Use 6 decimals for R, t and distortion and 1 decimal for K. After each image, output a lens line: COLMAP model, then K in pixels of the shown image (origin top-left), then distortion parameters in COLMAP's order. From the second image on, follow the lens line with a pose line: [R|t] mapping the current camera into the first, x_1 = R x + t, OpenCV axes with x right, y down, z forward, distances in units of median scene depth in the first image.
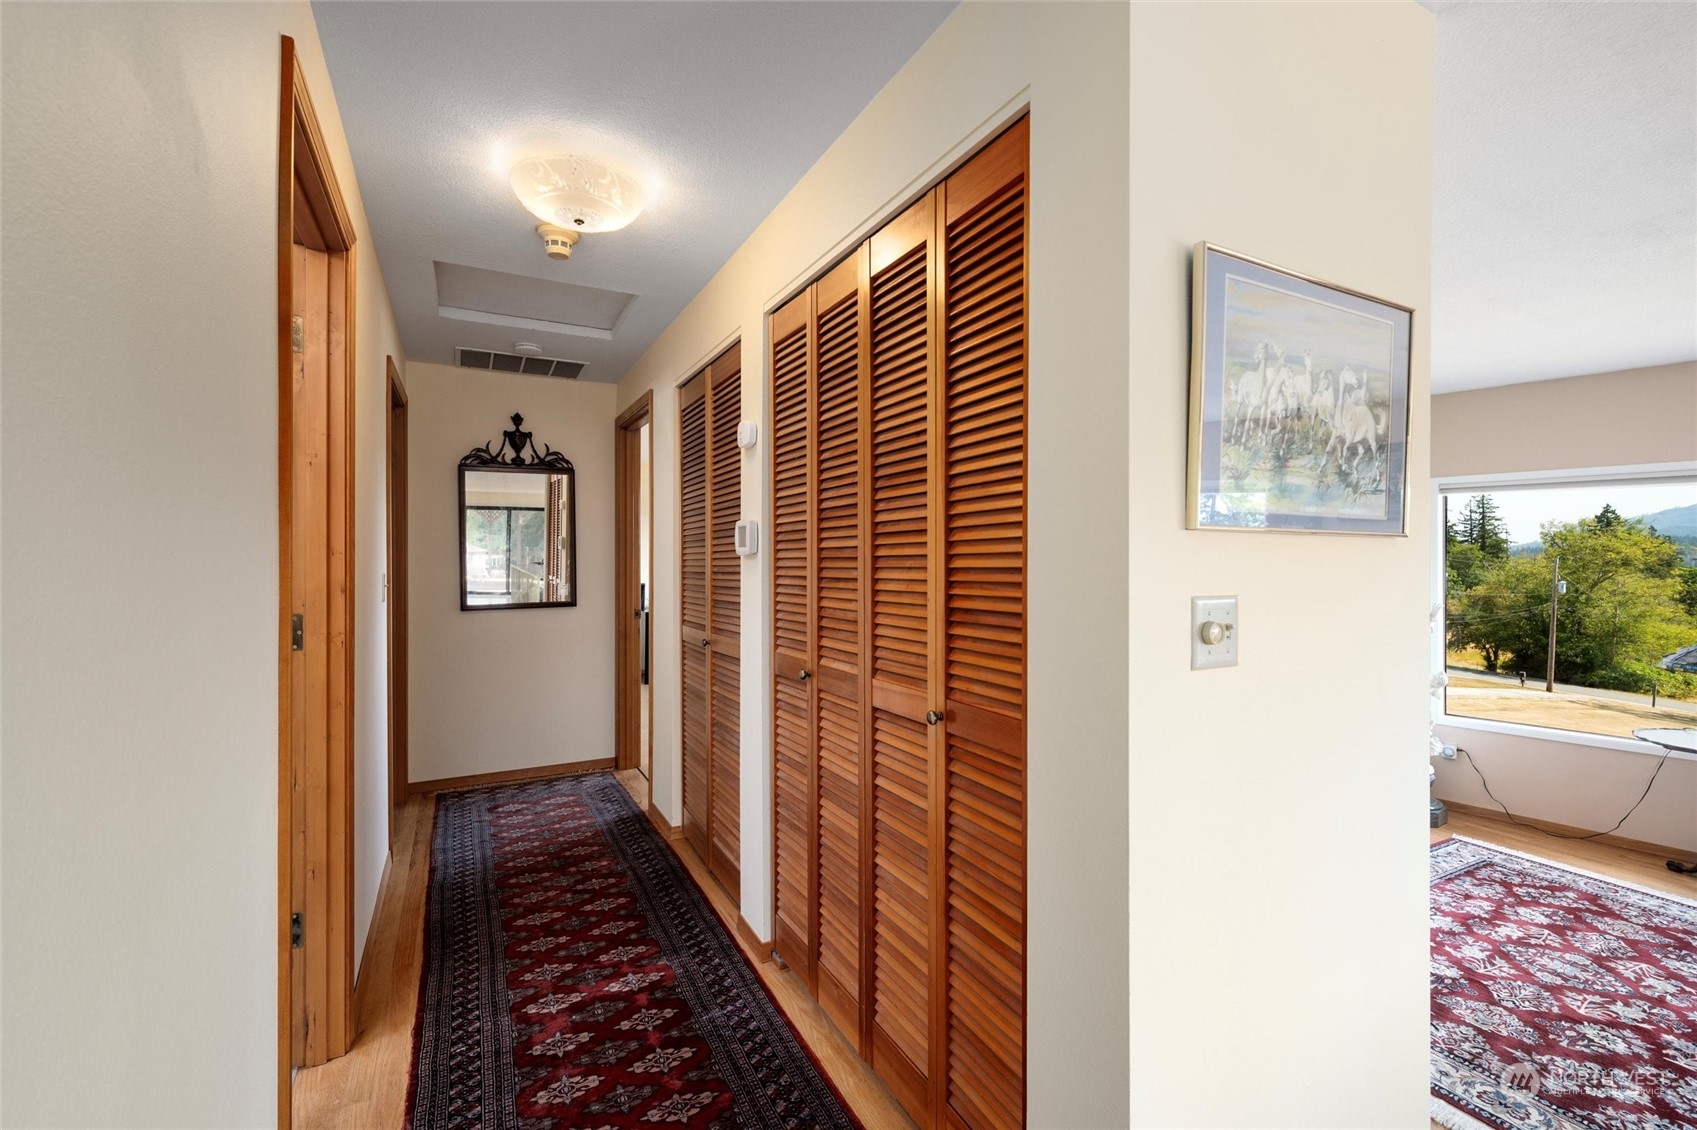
lens RADIAL K [[732.1, 0, 841.4], [0, 732.1, 561.3], [0, 0, 1]] dist [0.008132, -0.000451]
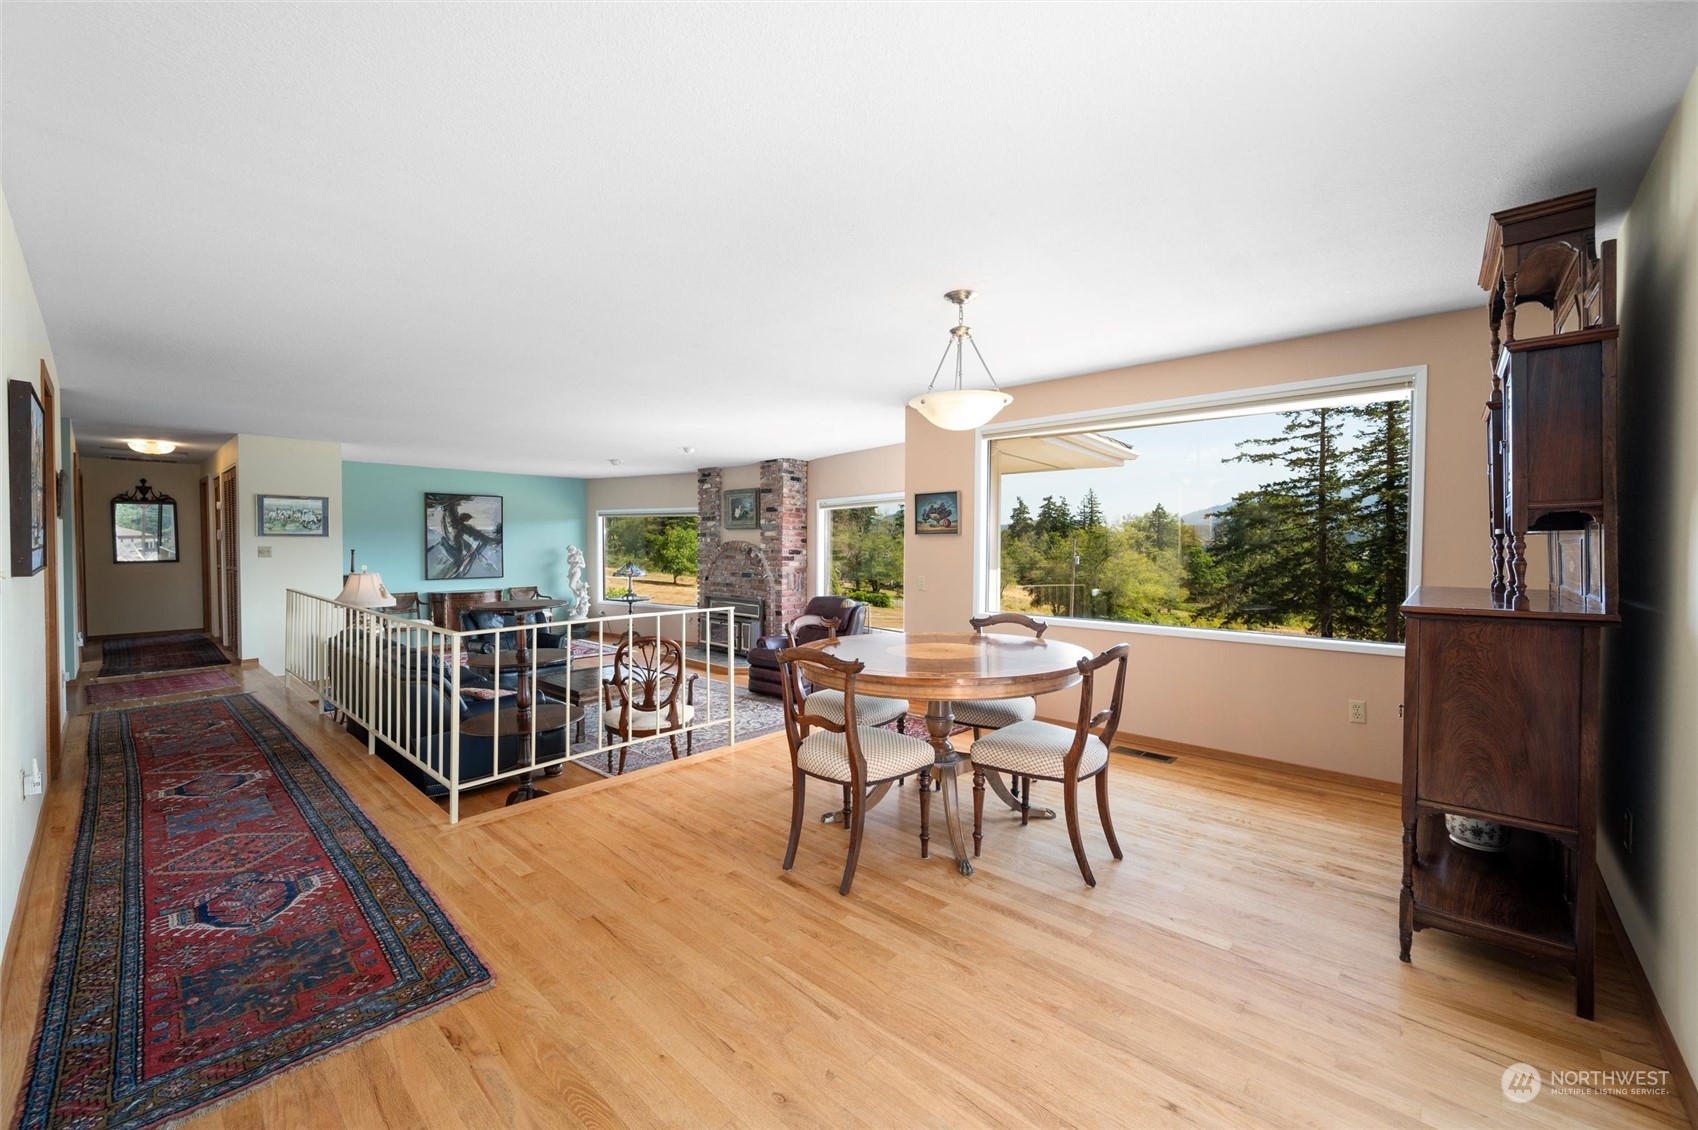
lens RADIAL K [[678.2, 0, 847.4], [0, 678.2, 553.2], [0, 0, 1]] dist [-0.000044, -0.000616]
pose [[0.936540, -0.005783, 0.350514, 1.561255], [0.000839, 0.999898, 0.014256, 0.012498], [-0.350561, -0.013057, 0.936449, -3.140066]]
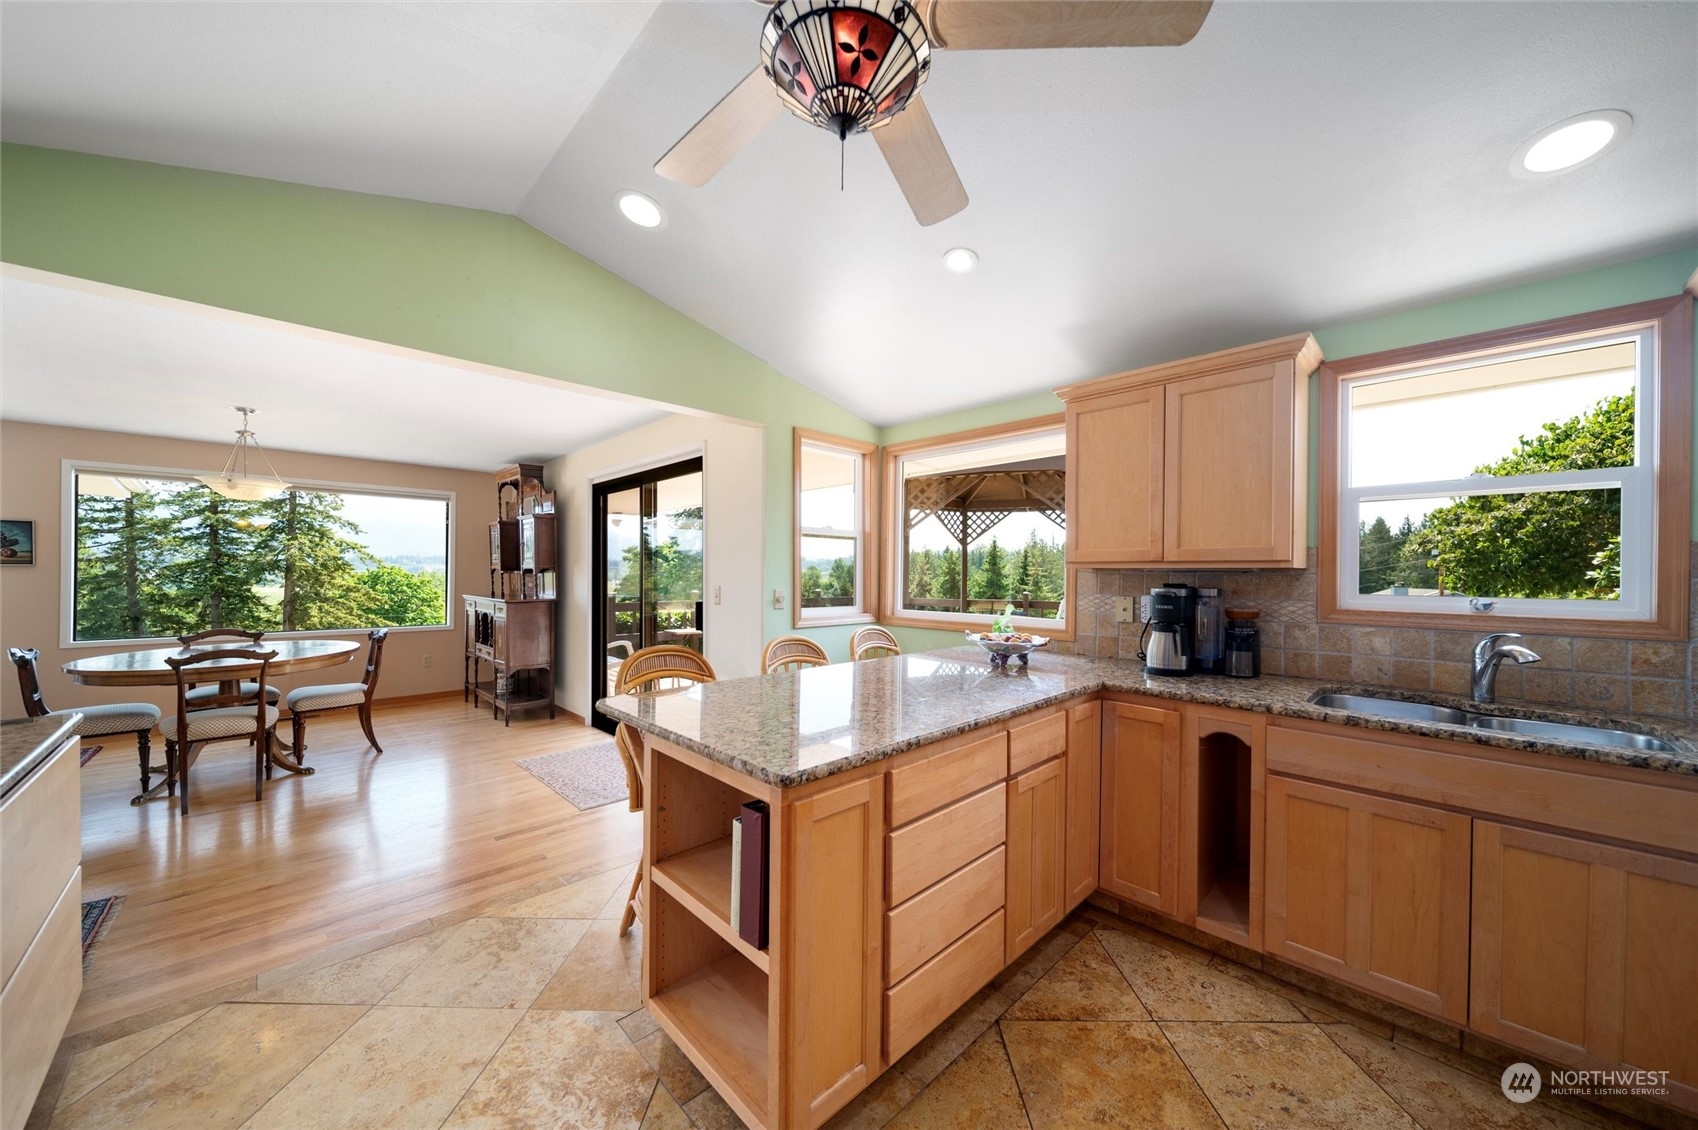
lens RADIAL K [[597.6, 0, 847.2], [0, 597.6, 578.0], [0, 0, 1]] dist [-0.004935, -0.000538]
pose [[-0.295994, -0.015344, 0.955066, 0.178331], [-0.009605, 0.999868, 0.013087, -0.026809], [-0.955141, -0.005300, -0.296103, -3.113553]]
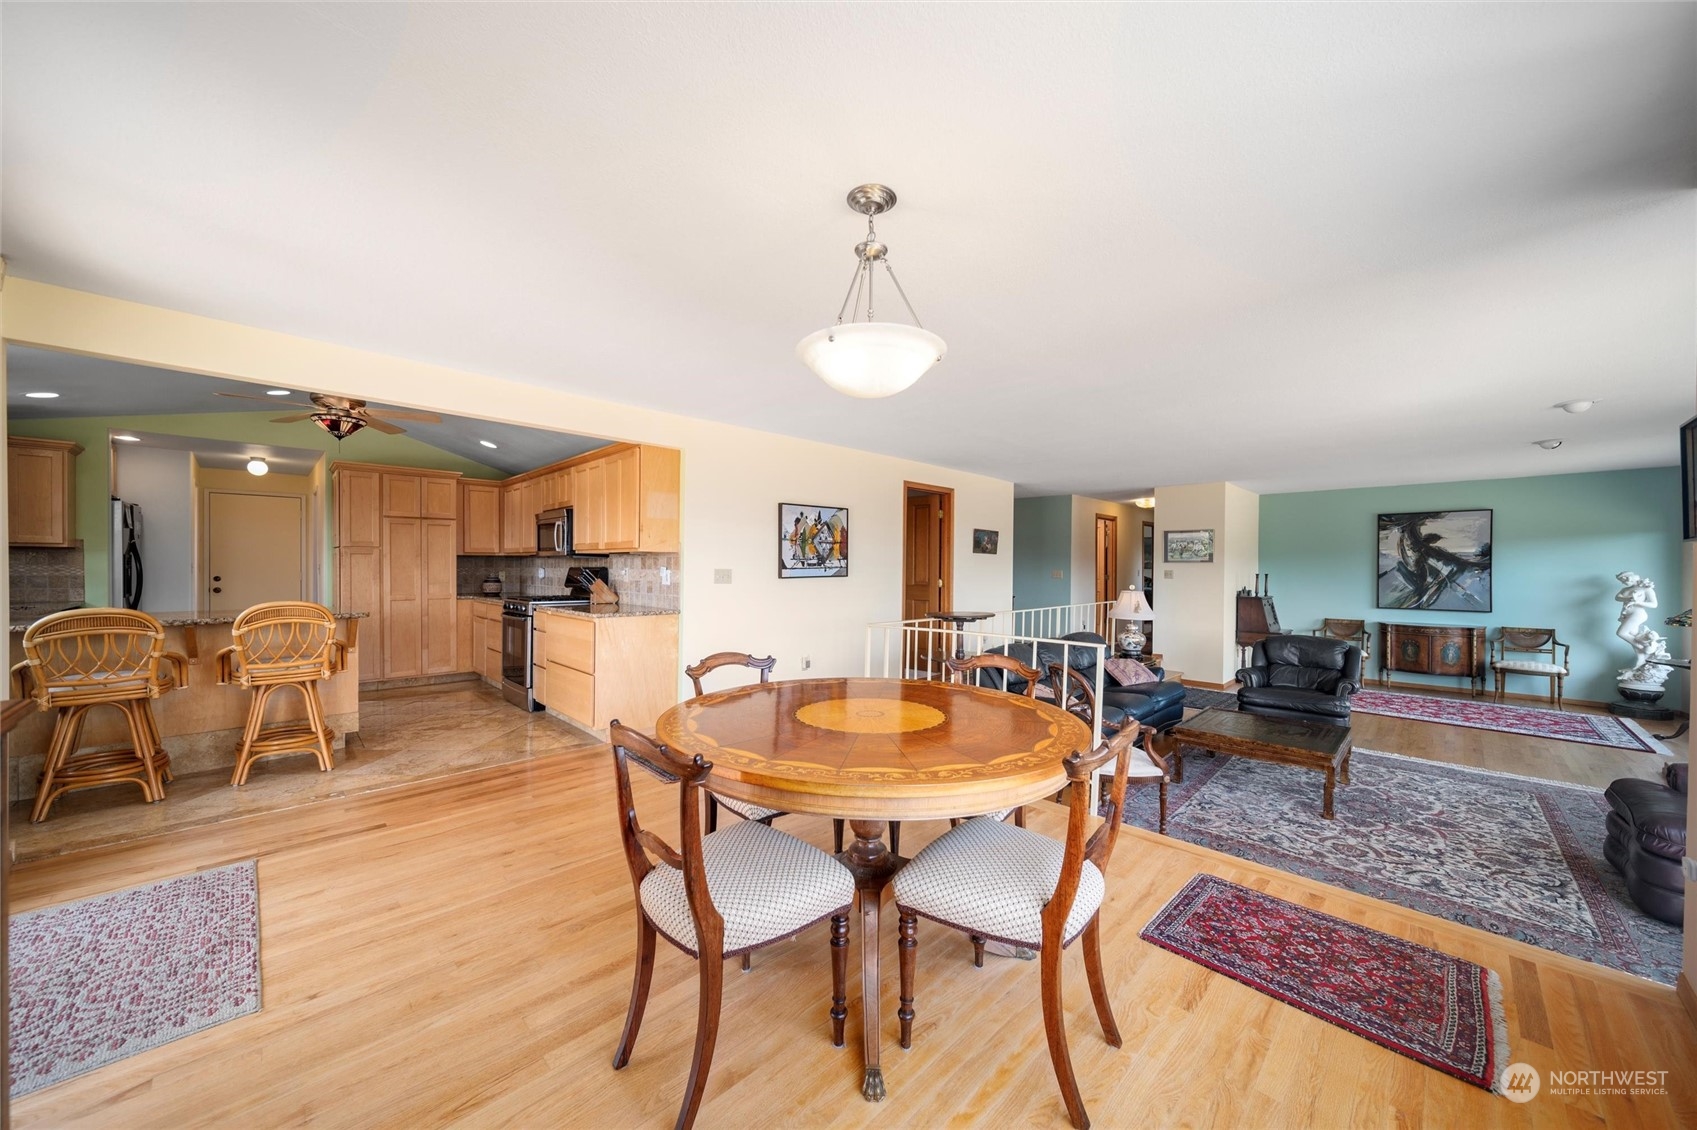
lens RADIAL K [[597.2, 0, 846.6], [0, 597.2, 572.4], [0, 0, 1]] dist [-0.004935, -0.000538]
pose [[0.294621, 0.007274, -0.955587, 2.921911], [-0.004008, 0.999972, 0.006376, 0.021595], [0.955606, 0.001952, 0.294642, -2.264391]]
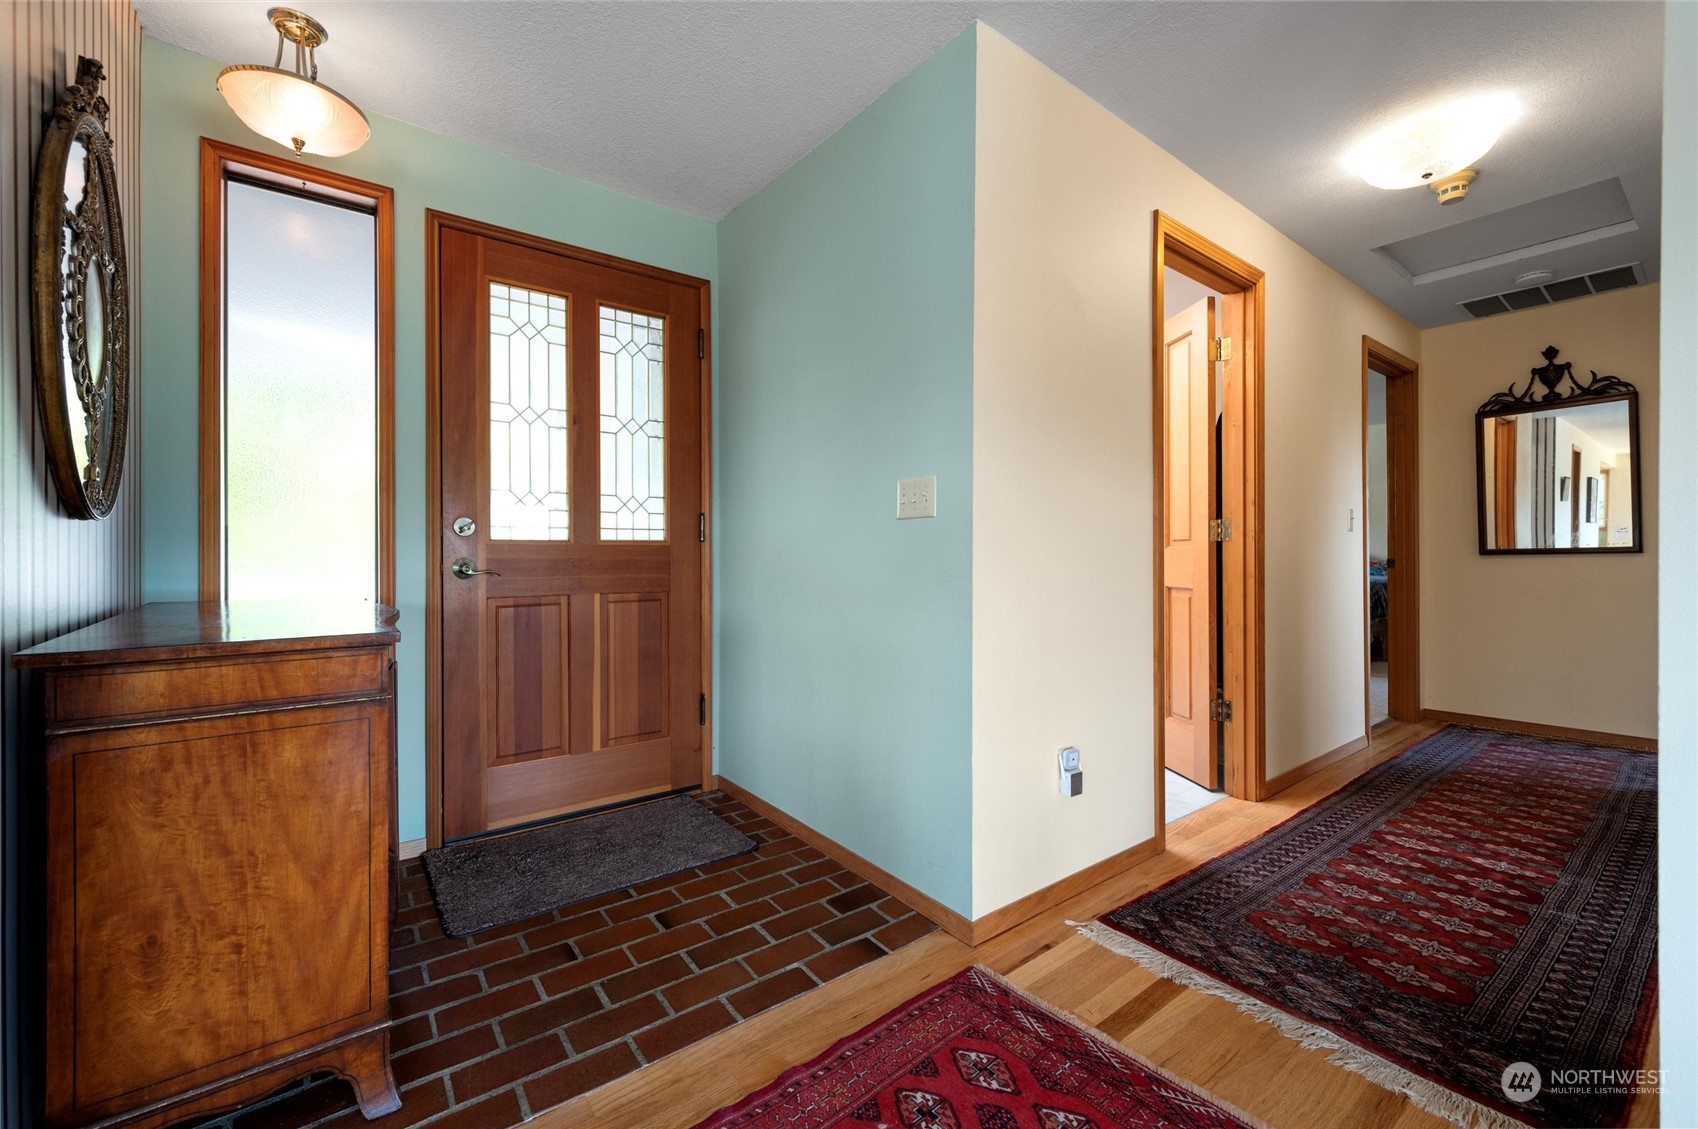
lens RADIAL K [[678.2, 0, 840.8], [0, 678.2, 566.1], [0, 0, 1]] dist [-0.000044, -0.000616]
pose [[0.167317, 0.012625, -0.985822, 0.466777], [0.000715, 0.999916, 0.012927, 0.120060], [0.985903, -0.002868, 0.167294, -0.084053]]
